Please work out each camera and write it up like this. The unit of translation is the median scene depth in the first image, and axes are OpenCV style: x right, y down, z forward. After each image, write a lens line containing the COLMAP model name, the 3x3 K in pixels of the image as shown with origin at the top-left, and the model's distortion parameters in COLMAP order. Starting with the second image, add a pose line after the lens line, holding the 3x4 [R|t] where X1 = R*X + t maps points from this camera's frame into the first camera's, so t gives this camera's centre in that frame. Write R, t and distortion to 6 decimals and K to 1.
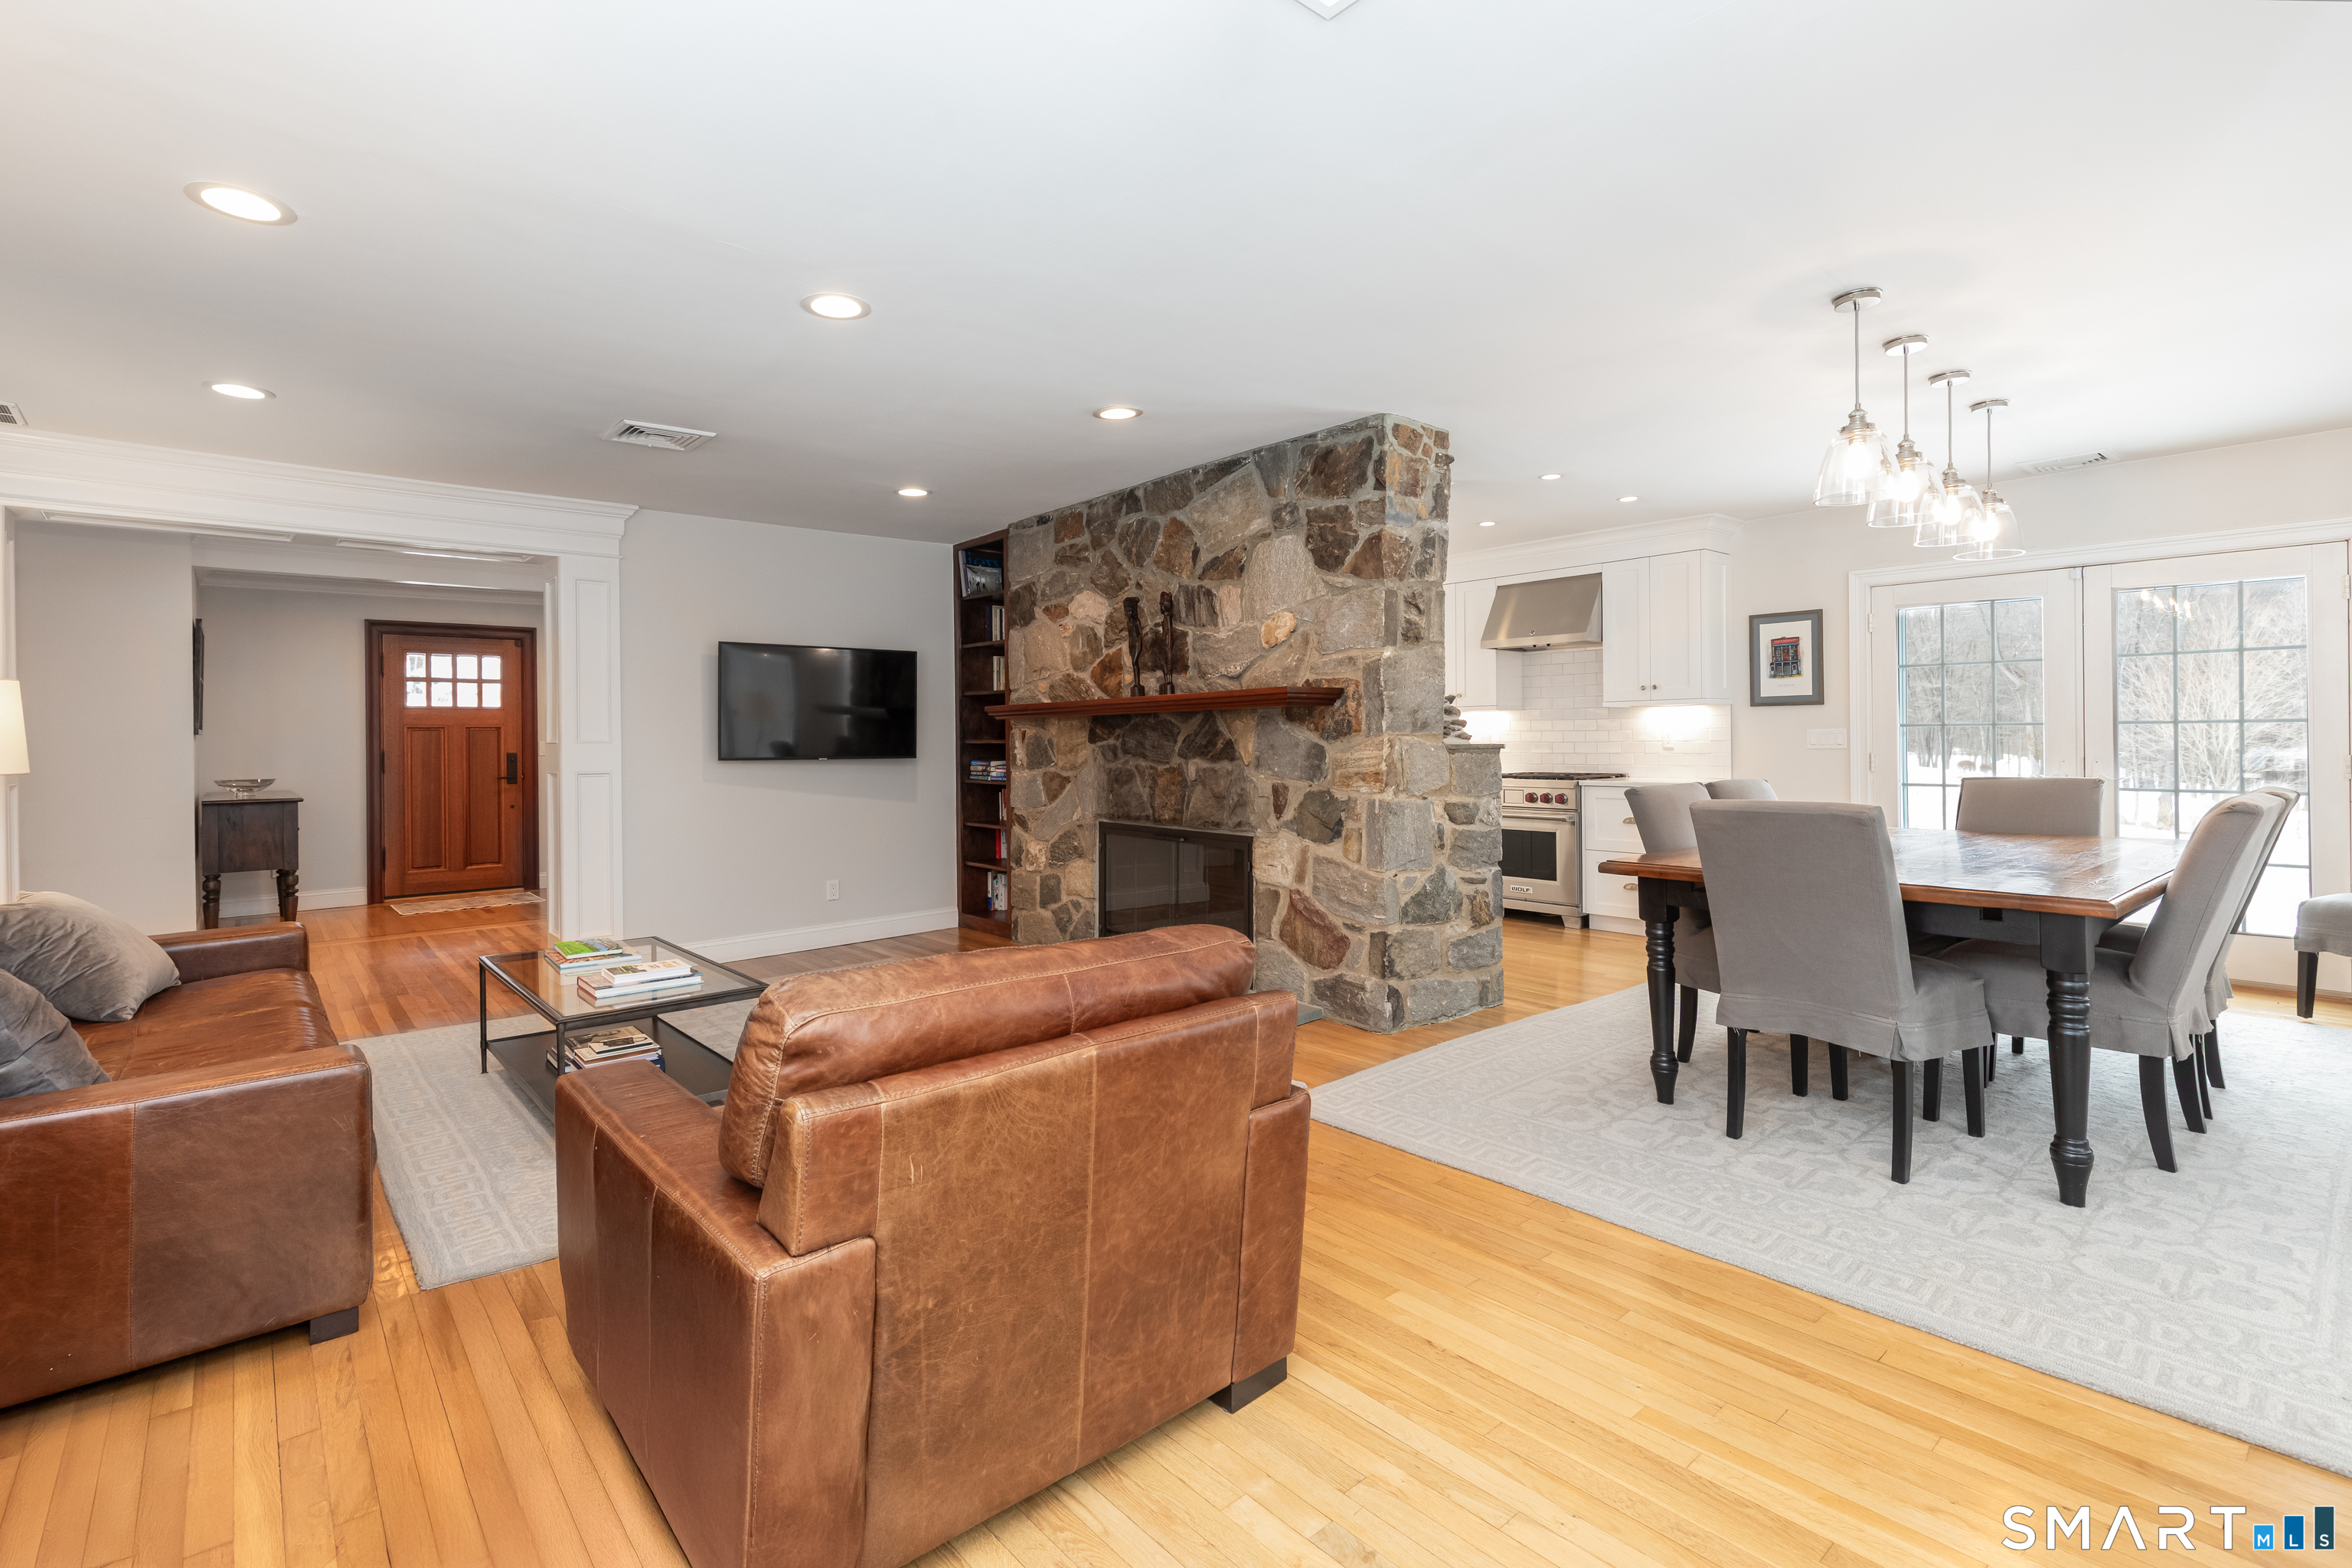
lens RADIAL K [[1093.3, 0, 1193.7], [0, 1093.3, 732.6], [0, 0, 1]] dist [0.009923, -0.002243]
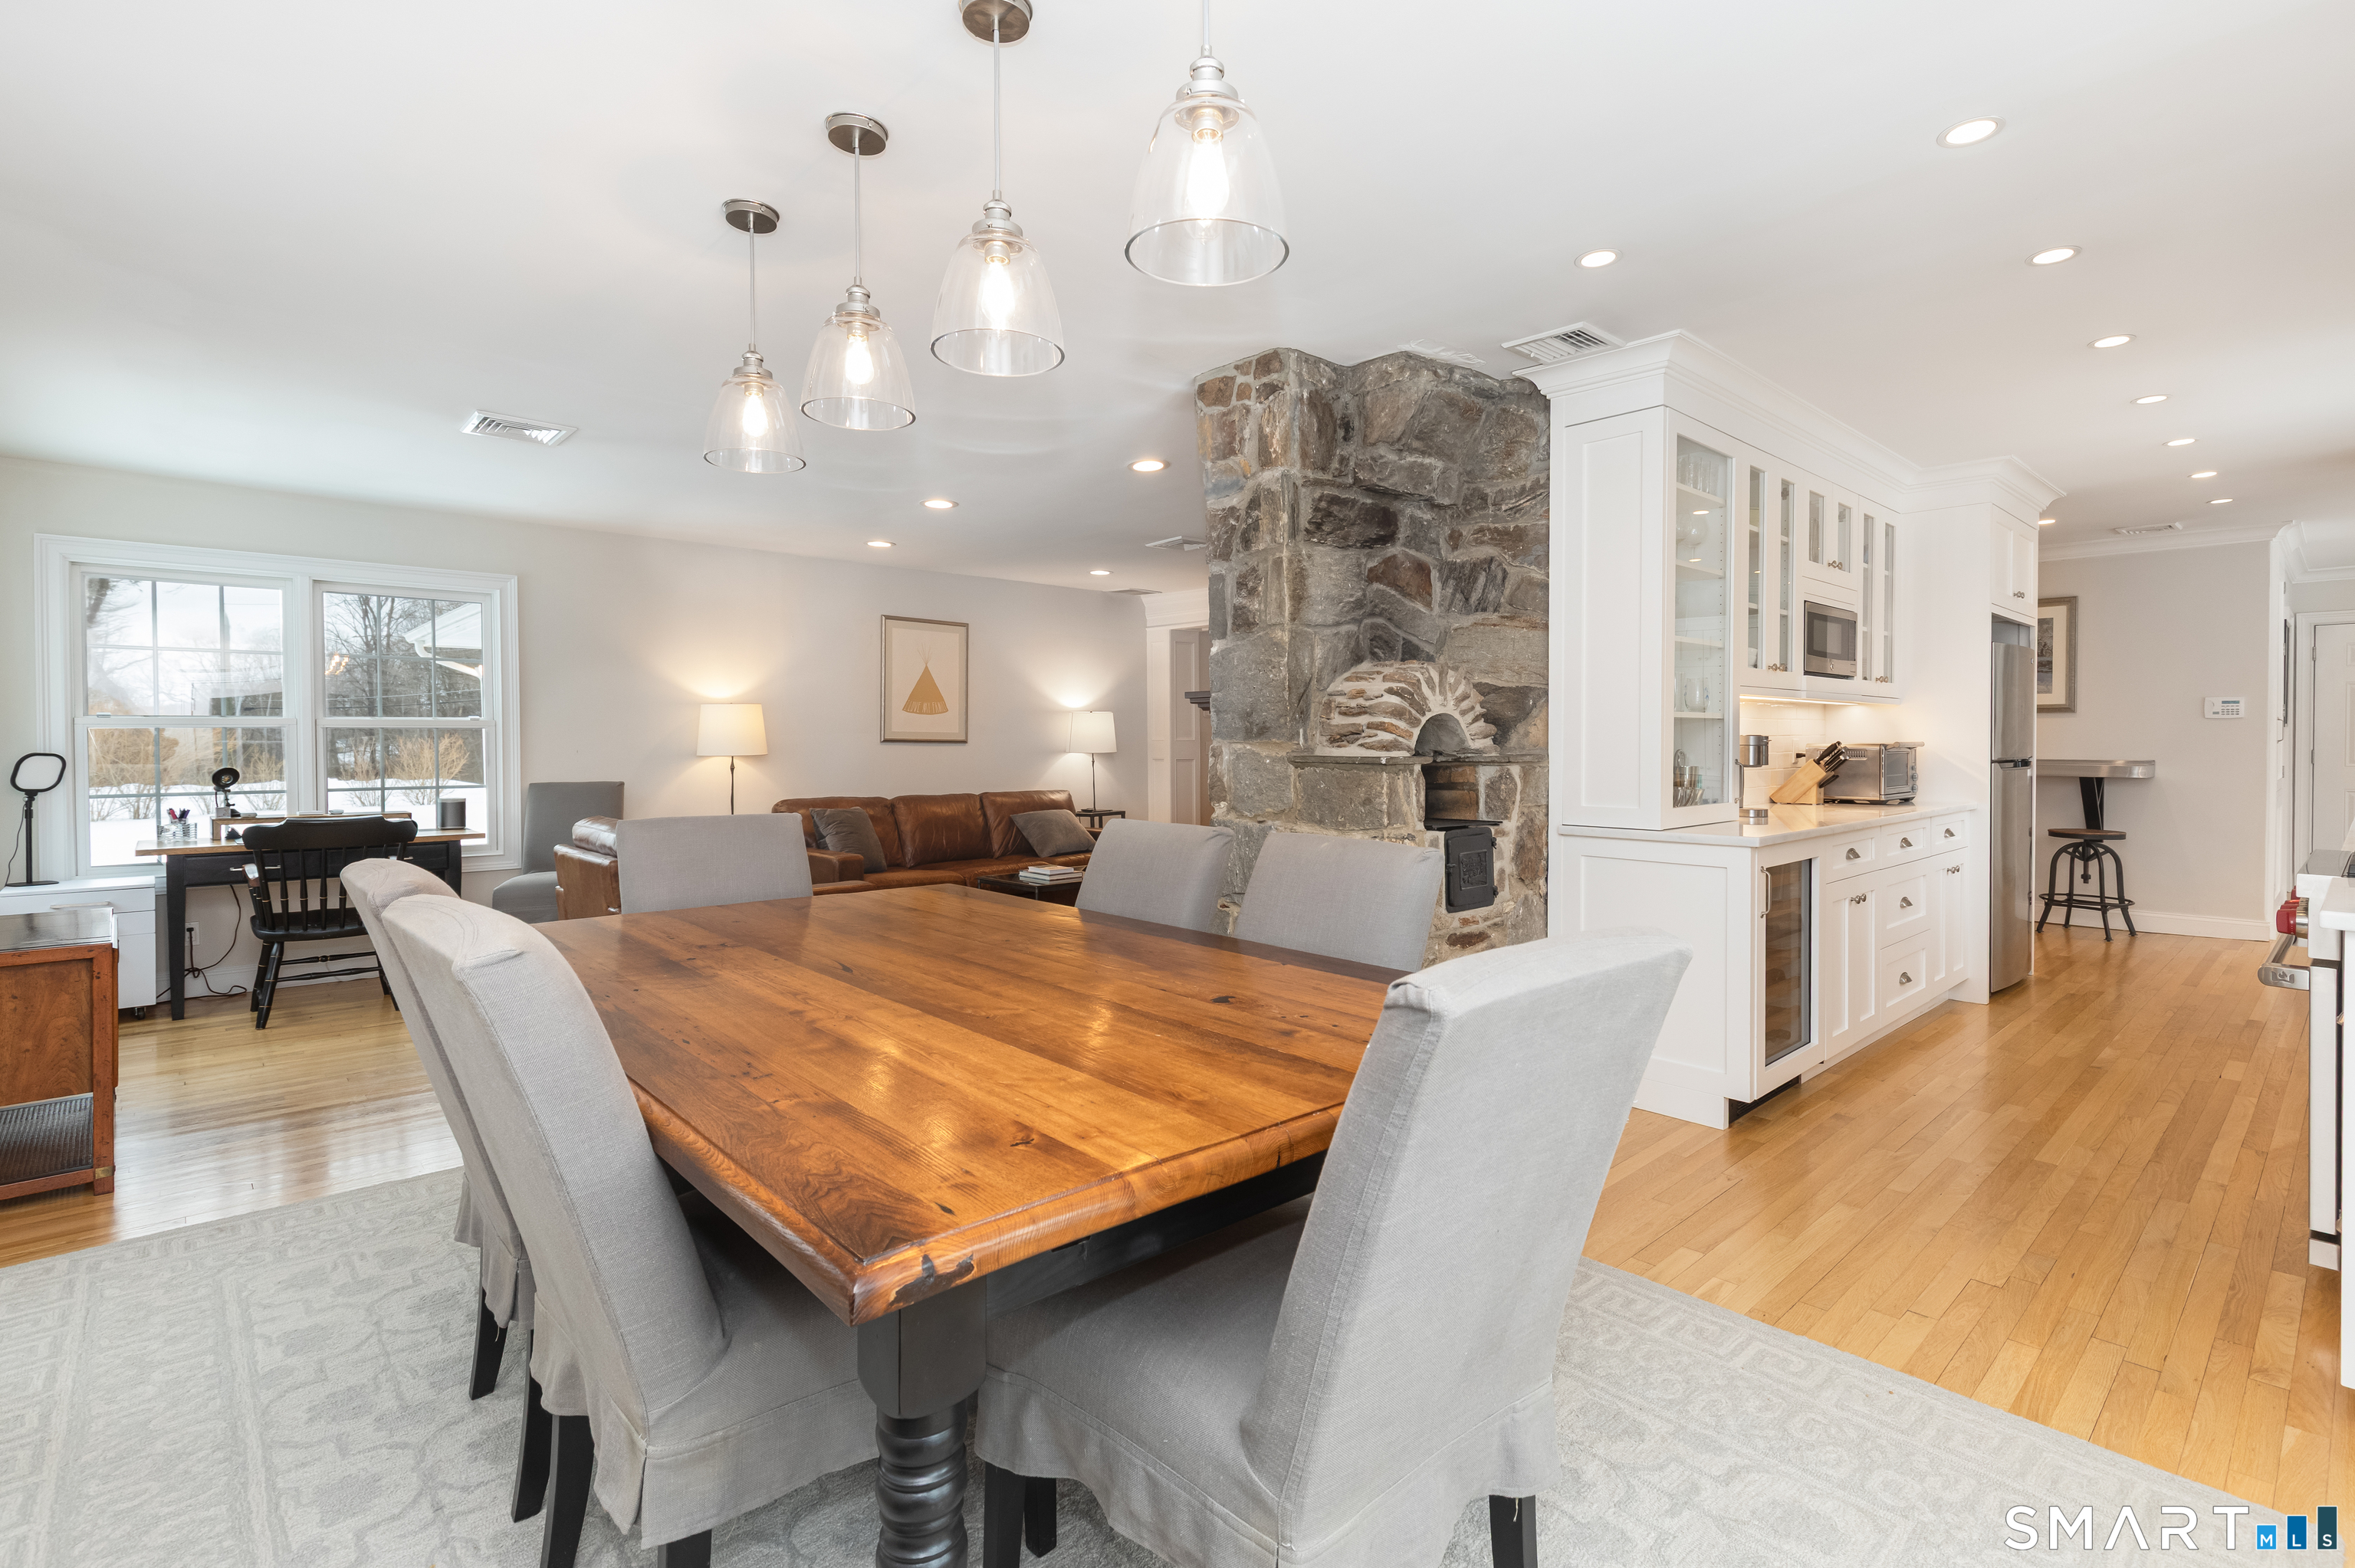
lens RADIAL K [[1094.5, 0, 1170.1], [0, 1094.5, 745.5], [0, 0, 1]] dist [0.009923, -0.002243]
pose [[0.009026, 0.022430, -0.999708, 0.929843], [0.005636, 0.999731, 0.022481, -0.013318], [0.999943, -0.005838, 0.008897, 0.846253]]
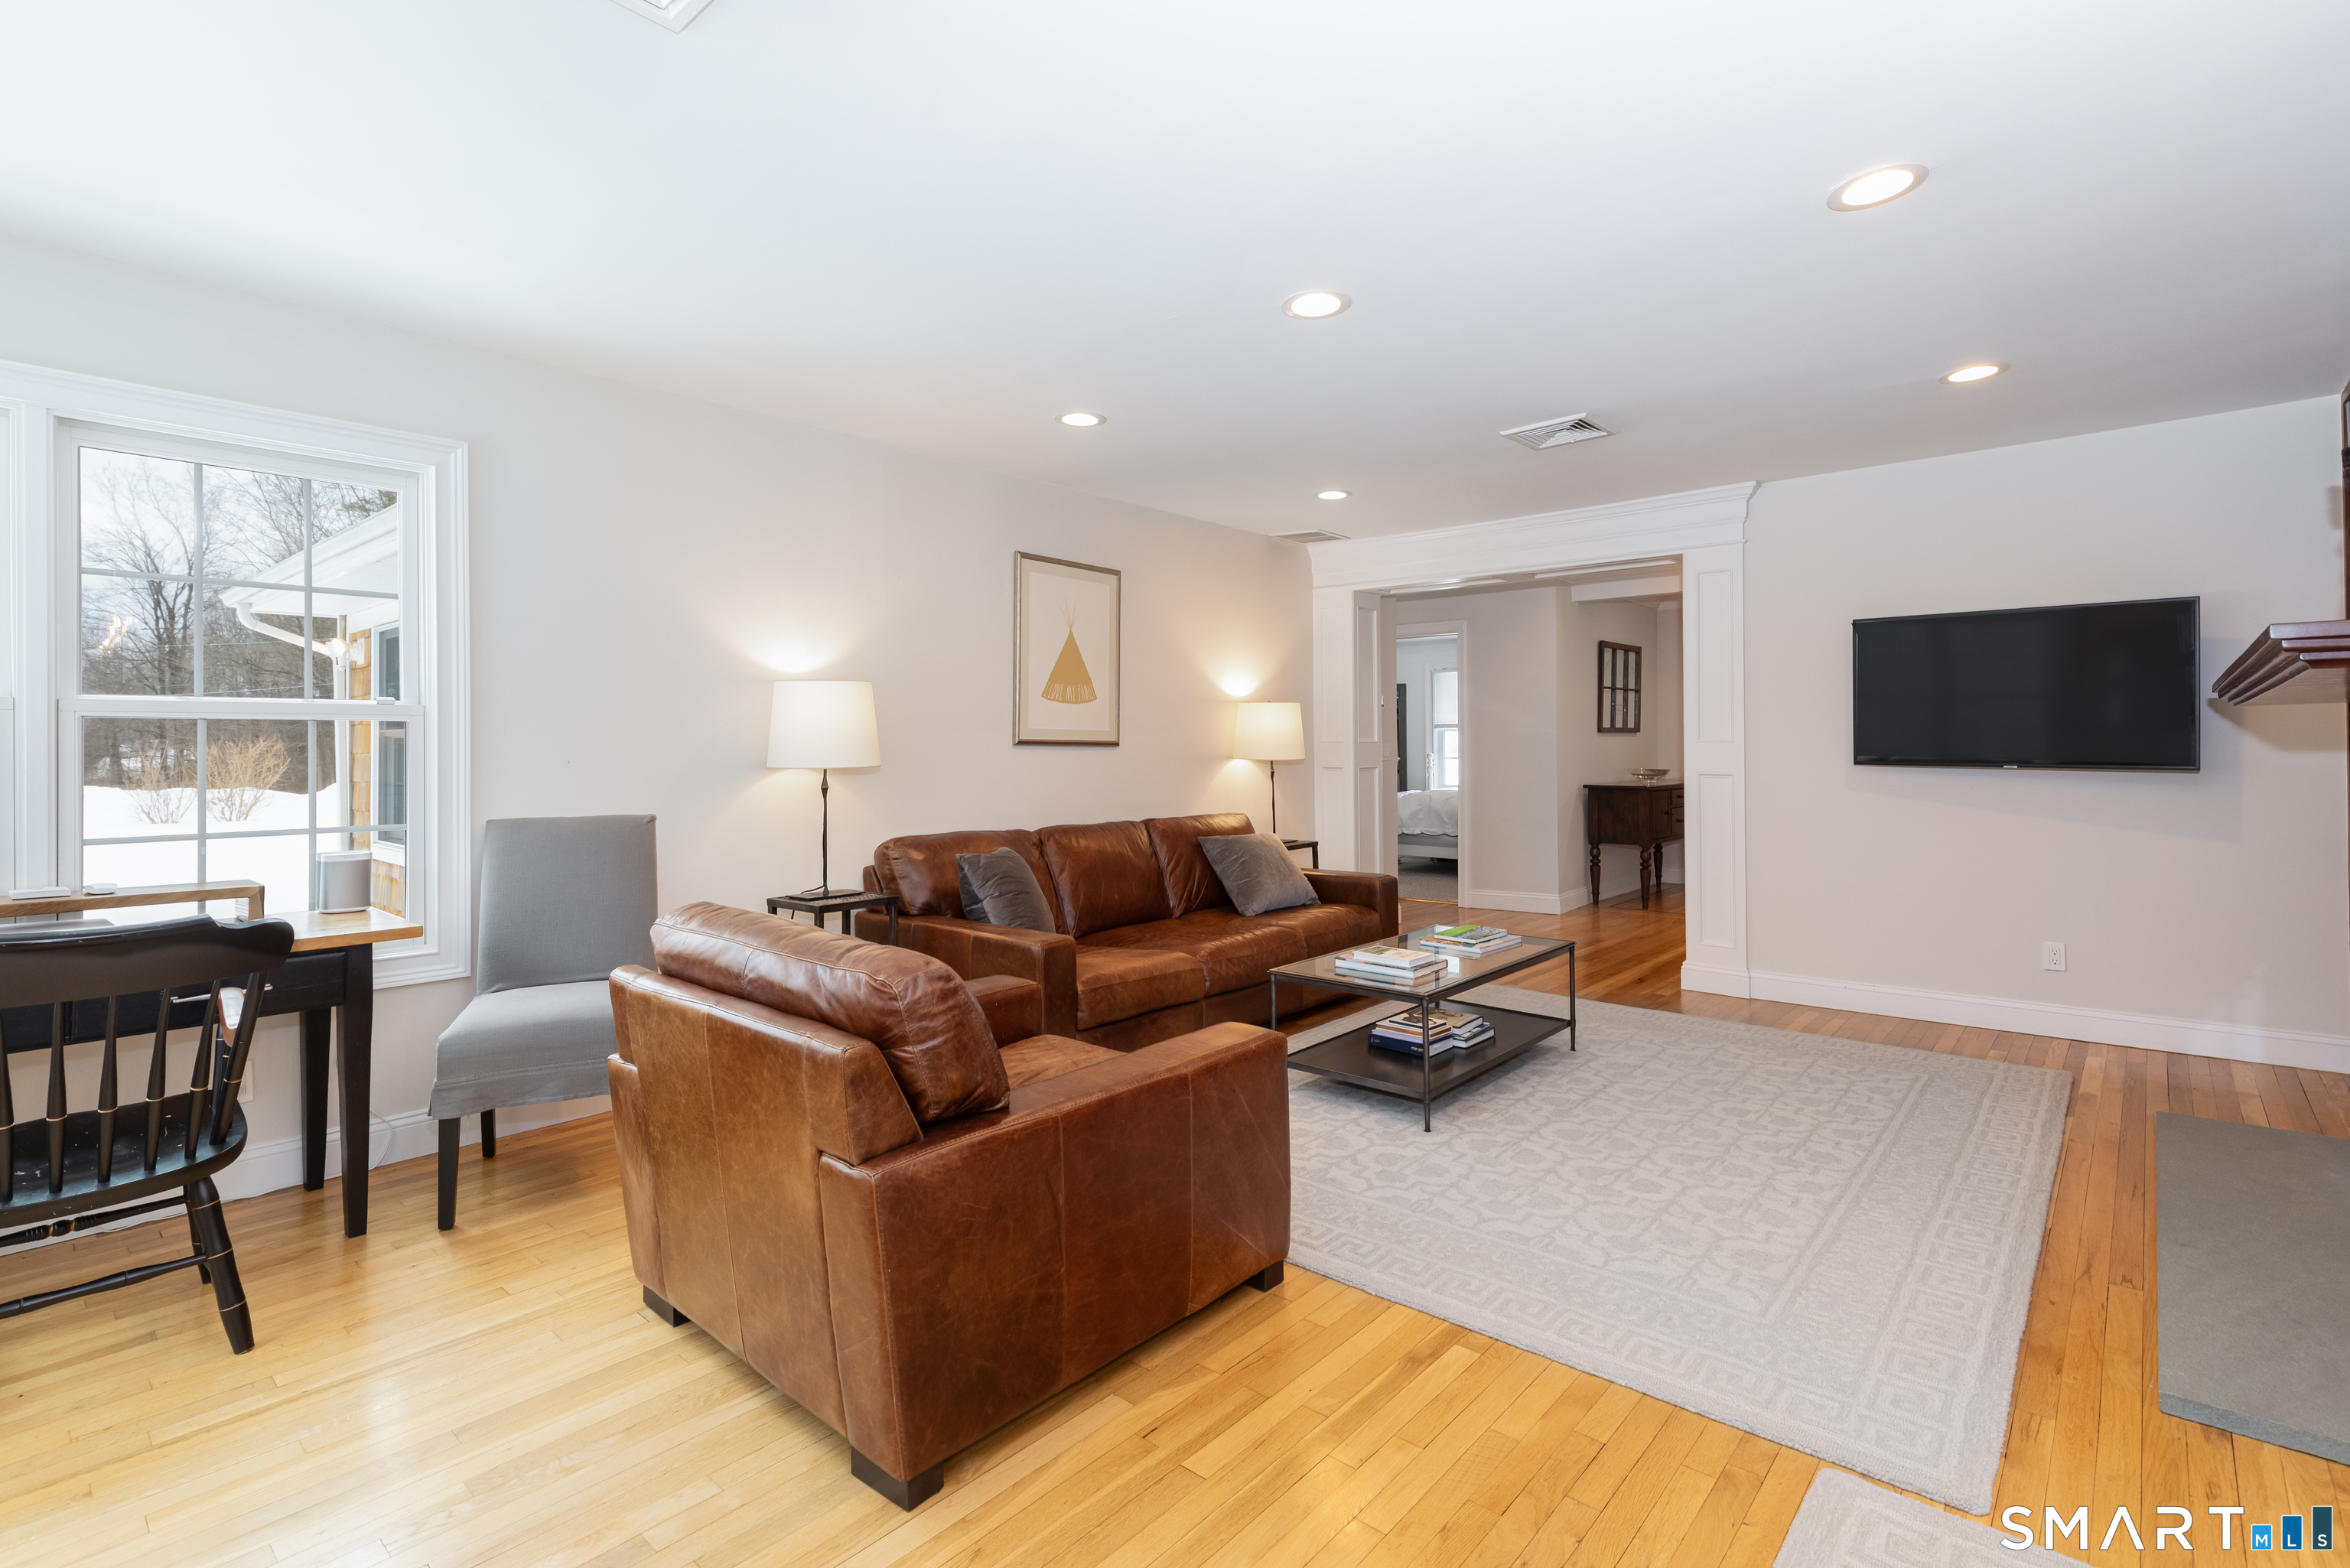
lens RADIAL K [[1092.3, 0, 1142.7], [0, 1092.3, 729.7], [0, 0, 1]] dist [0.009923, -0.002243]
pose [[0.109069, 0.005595, -0.994018, 0.723960], [0.005358, 0.999966, 0.006216, -0.010291], [0.994020, -0.006004, 0.109035, 0.696413]]
